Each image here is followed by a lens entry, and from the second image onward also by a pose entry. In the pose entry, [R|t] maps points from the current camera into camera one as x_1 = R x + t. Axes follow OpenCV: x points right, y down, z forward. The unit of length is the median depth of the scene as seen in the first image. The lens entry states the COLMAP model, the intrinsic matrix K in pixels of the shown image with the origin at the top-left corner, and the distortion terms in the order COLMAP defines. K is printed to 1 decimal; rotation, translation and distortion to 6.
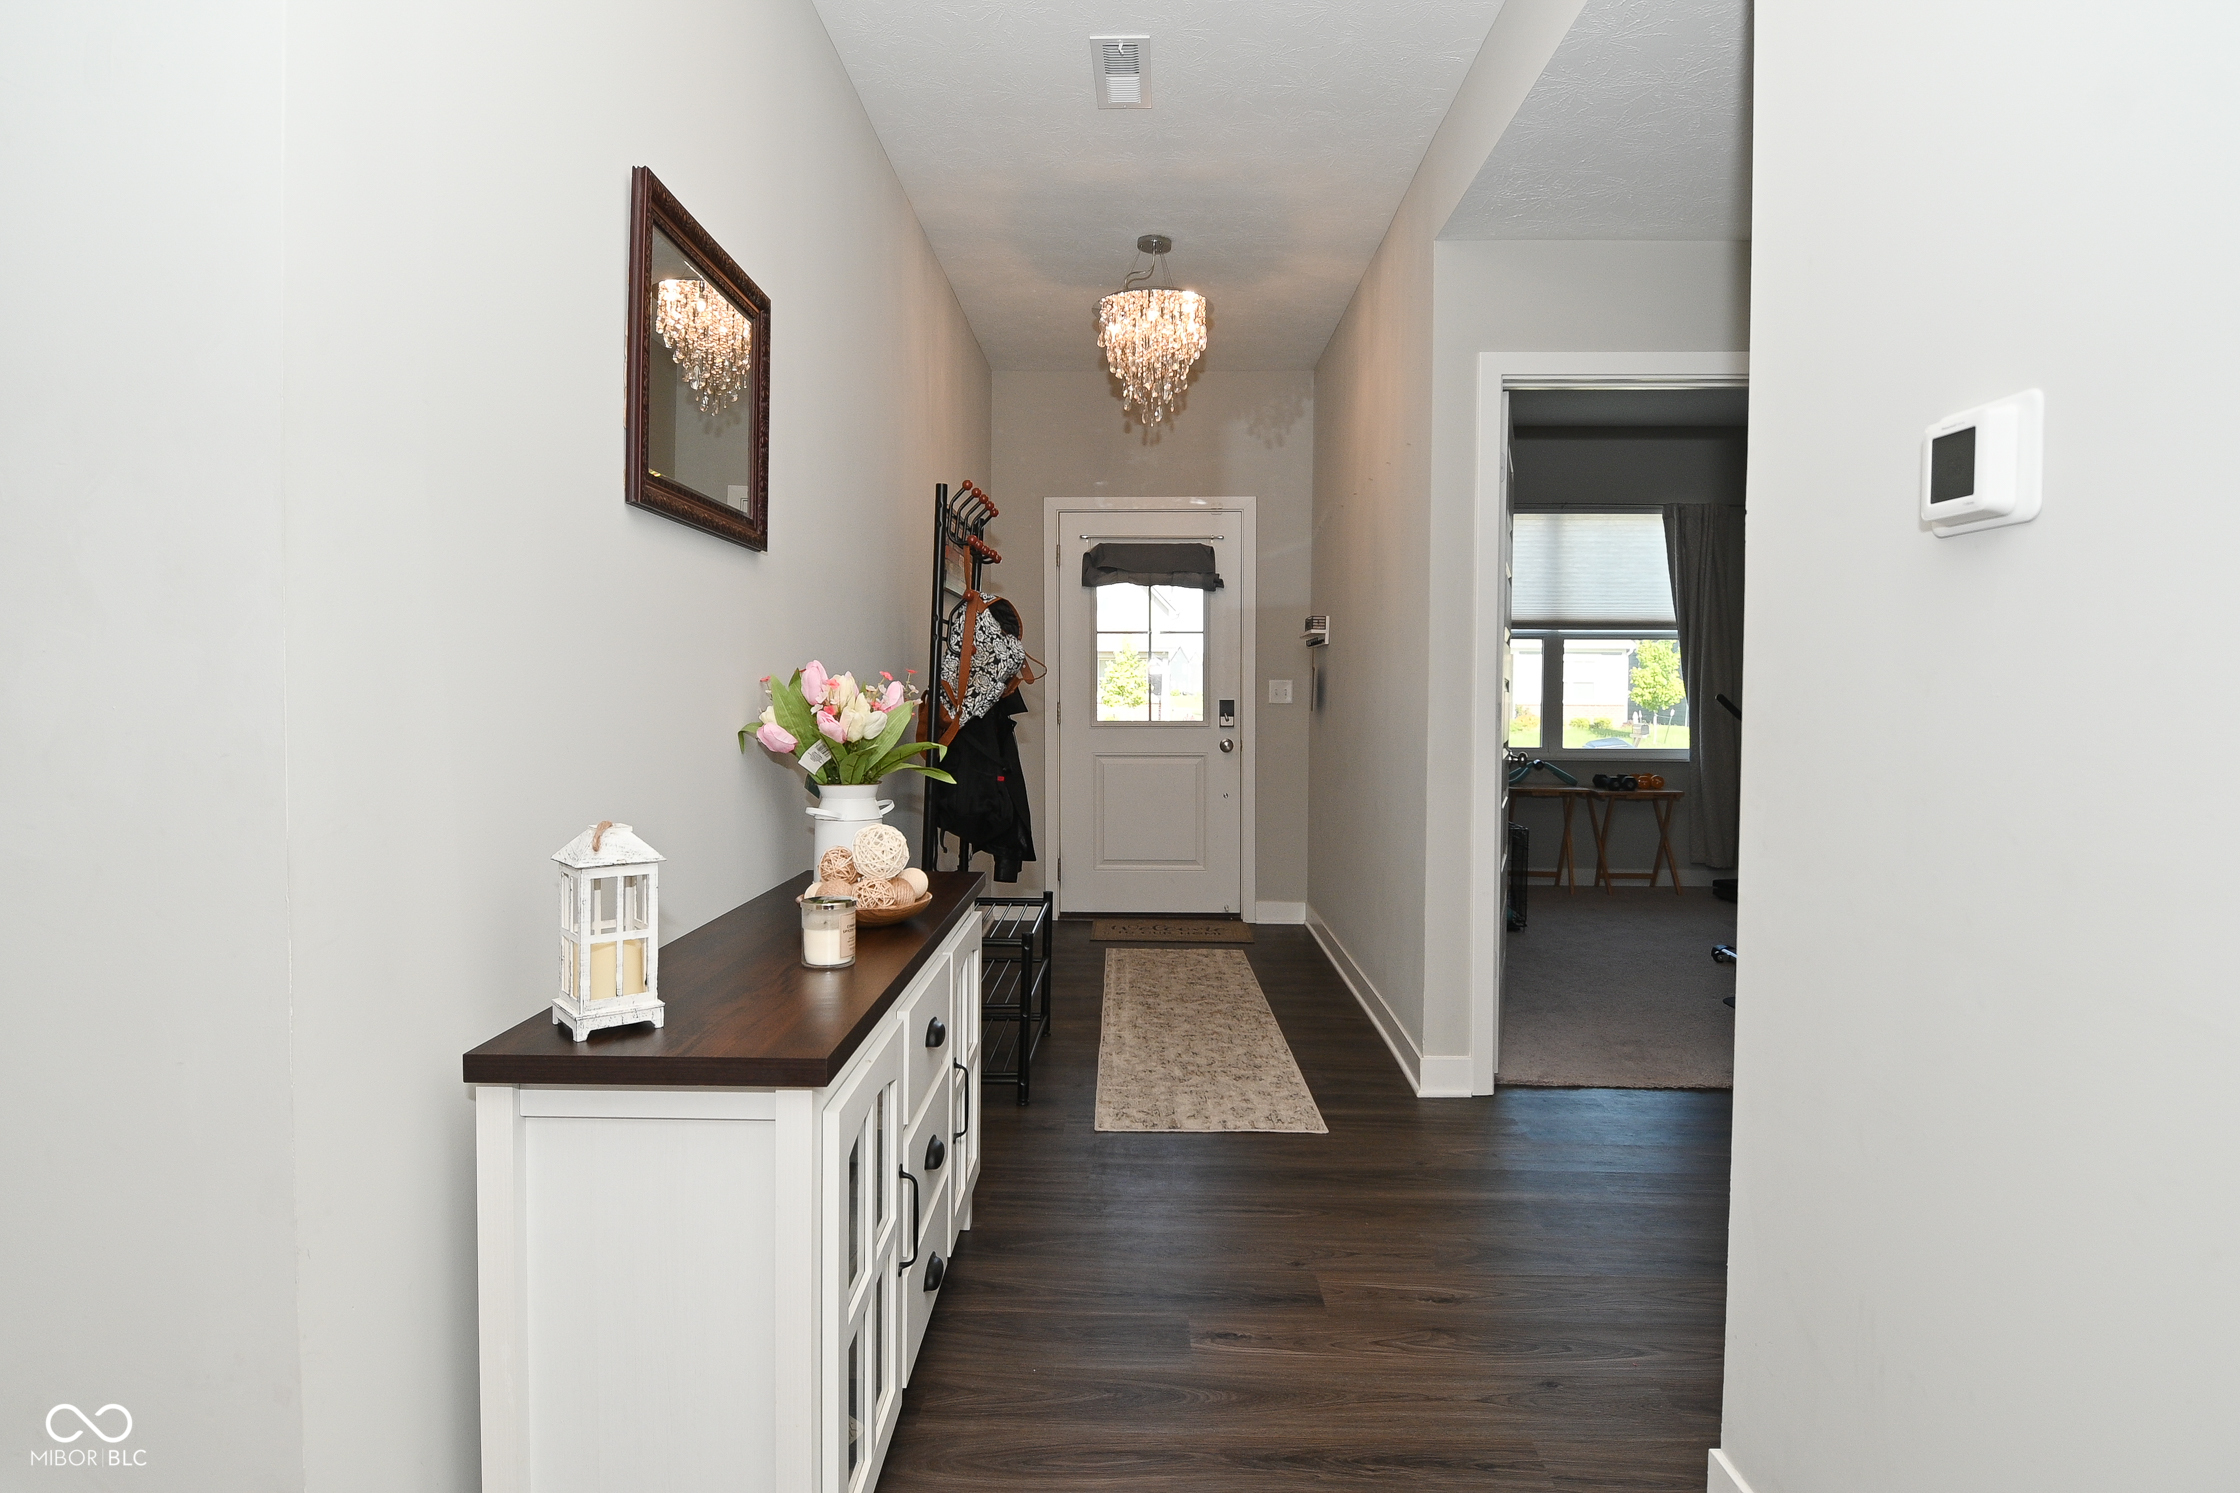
lens RADIAL K [[1178.3, 0, 1115.5], [0, 1178.3, 738.4], [0, 0, 1]] dist [0.015667, -0.027224]
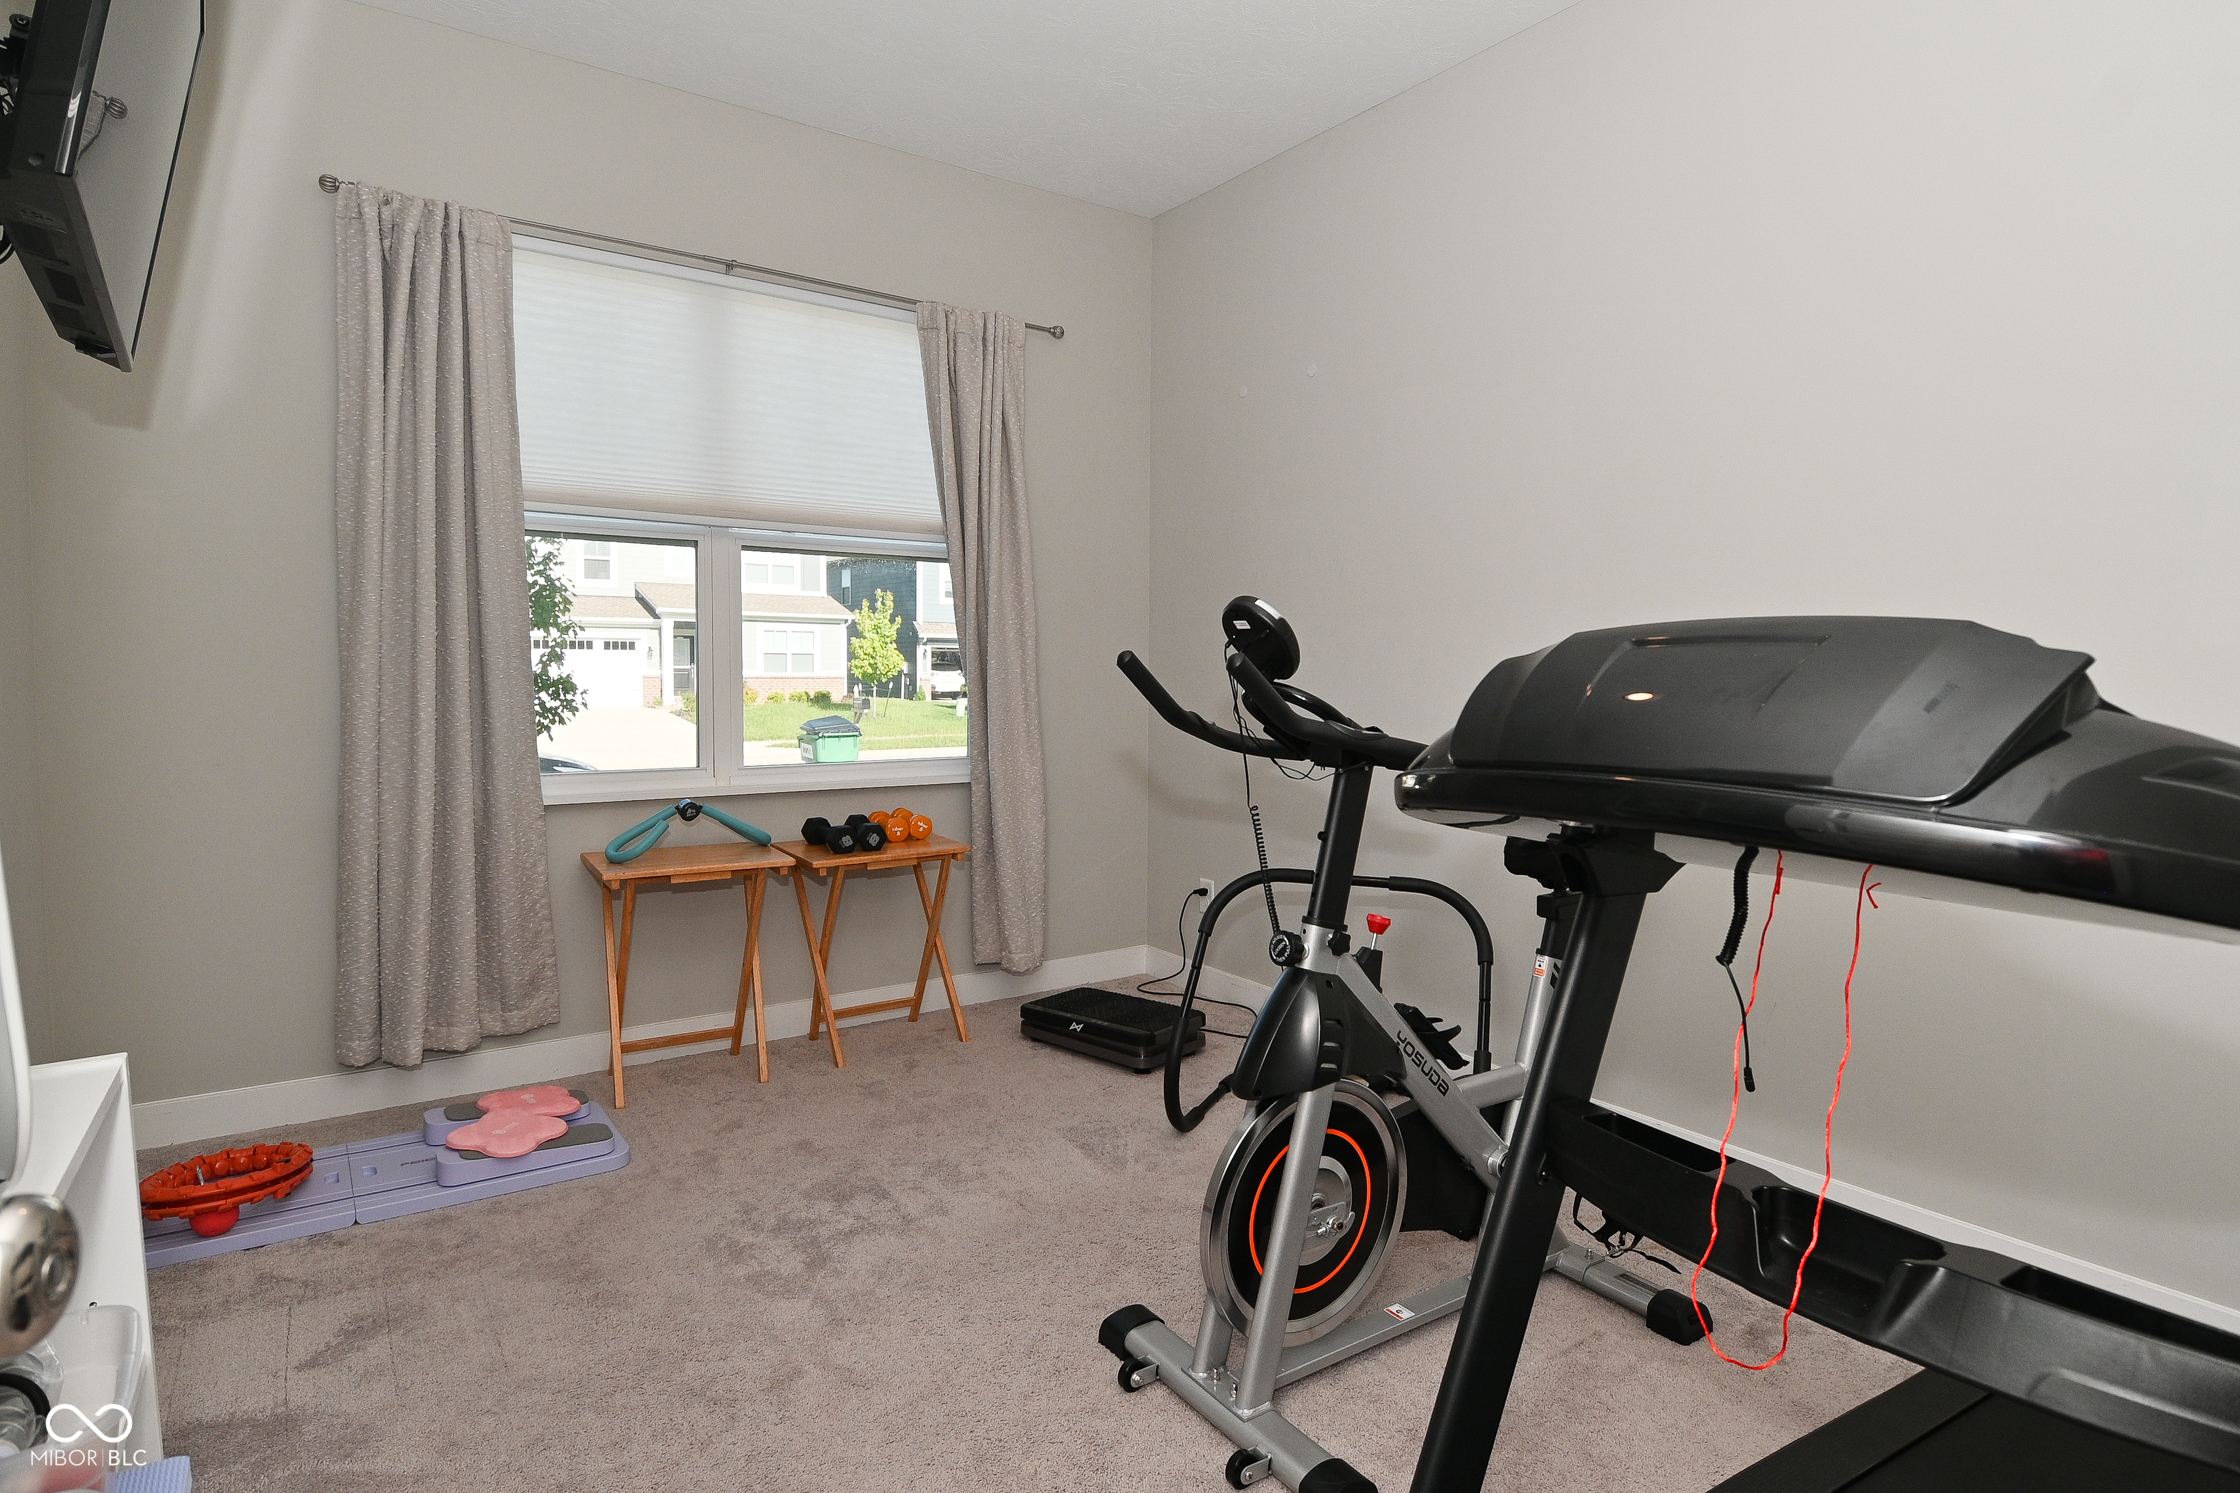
lens RADIAL K [[1178.3, 0, 1127.6], [0, 1178.3, 740.0], [0, 0, 1]] dist [0.015667, -0.027224]
pose [[0.800051, -0.032758, 0.599037, 0.218237], [0.017329, 0.999353, 0.031504, -0.018090], [-0.599681, -0.014824, 0.800102, 0.522968]]
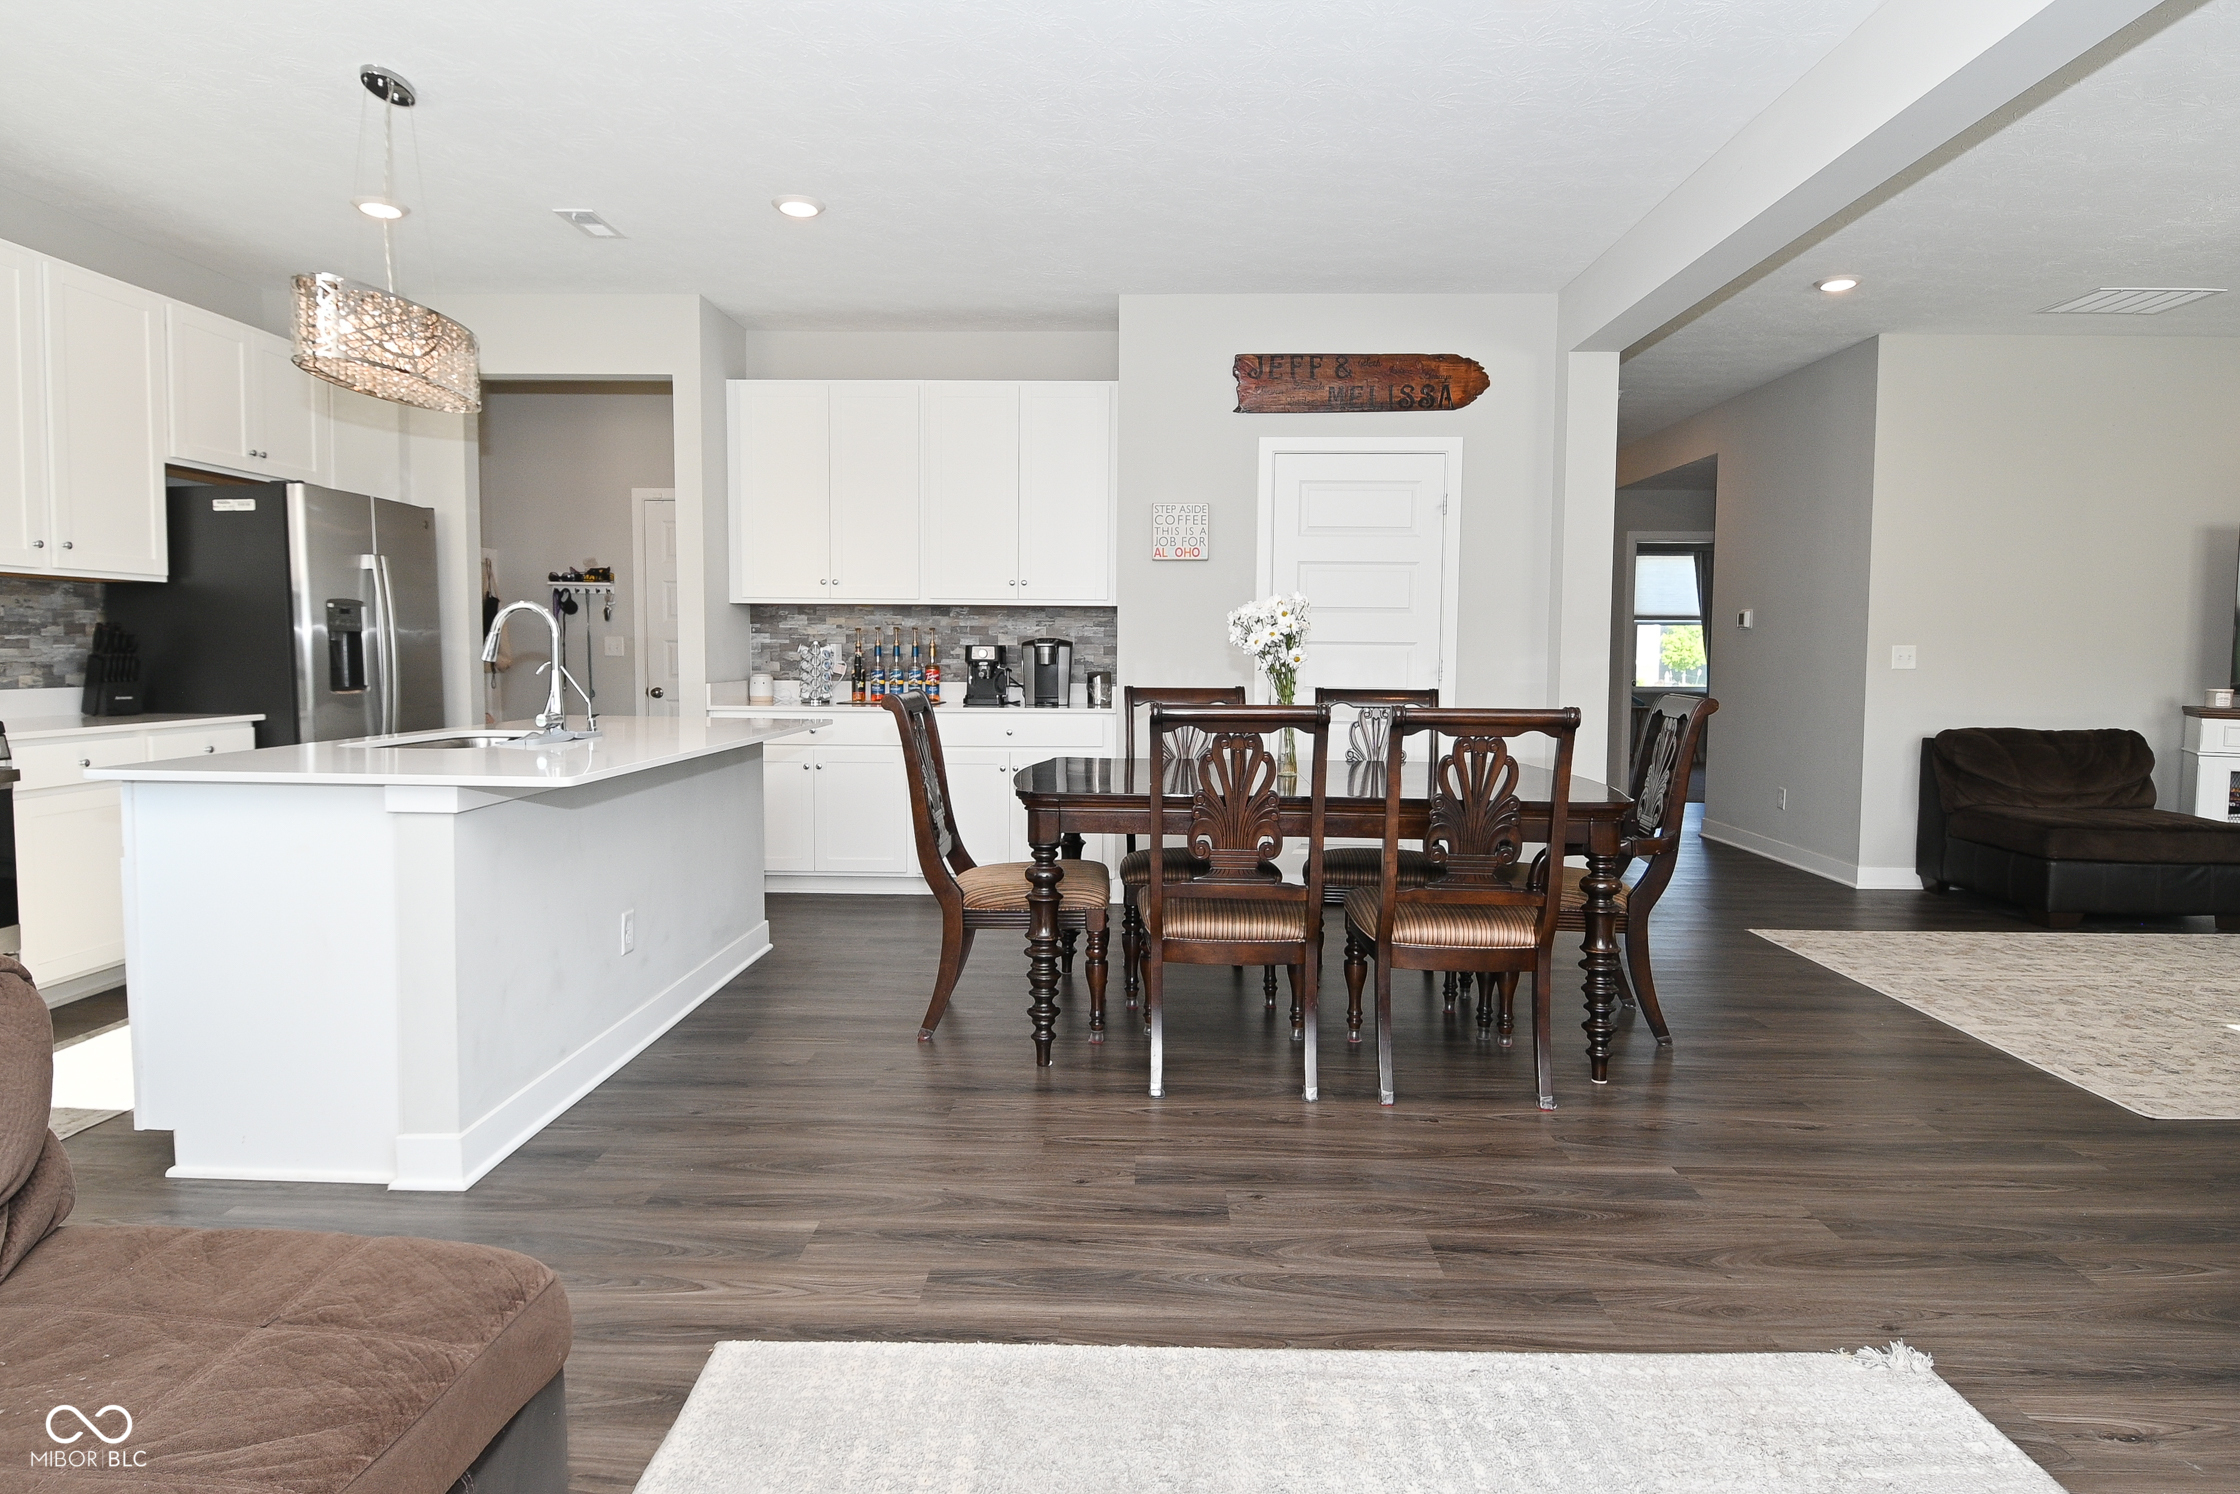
lens RADIAL K [[1238.1, 0, 1115.8], [0, 1238.1, 736.4], [0, 0, 1]] dist [0.000946, -0.015808]
pose [[0.999999, -0.000347, 0.001229, -0.428493], [0.000315, 0.999650, 0.026471, 0.035183], [-0.001238, -0.026470, 0.999649, -0.913036]]
